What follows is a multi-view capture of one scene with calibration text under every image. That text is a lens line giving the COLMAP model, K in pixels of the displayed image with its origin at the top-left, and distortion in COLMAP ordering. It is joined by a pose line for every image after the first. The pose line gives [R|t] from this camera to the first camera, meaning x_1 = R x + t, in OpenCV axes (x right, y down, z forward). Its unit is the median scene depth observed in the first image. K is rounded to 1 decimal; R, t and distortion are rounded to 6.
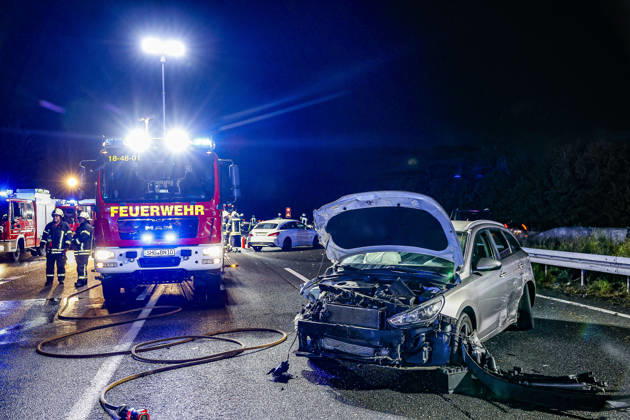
lens RADIAL K [[634.0, 0, 315.0], [0, 634.0, 210.0], [0, 0, 1]] dist [-0.009092, 0.007368]
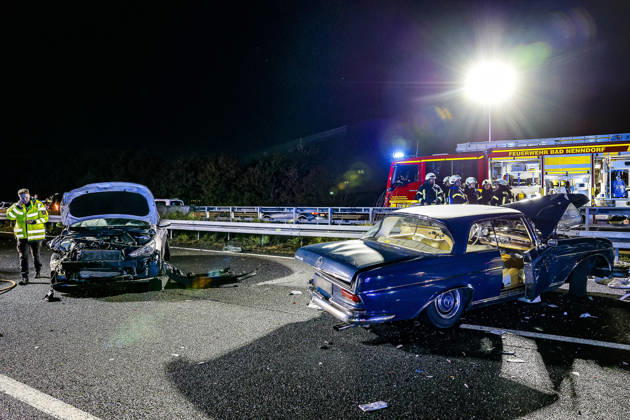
lens RADIAL K [[634.0, 0, 315.0], [0, 634.0, 210.0], [0, 0, 1]] dist [-0.009092, 0.007368]
pose [[0.610186, -0.006242, 0.792234, -0.923927], [-0.009693, 0.999835, 0.015343, 0.014001], [-0.792199, -0.017042, 0.610025, -0.478336]]
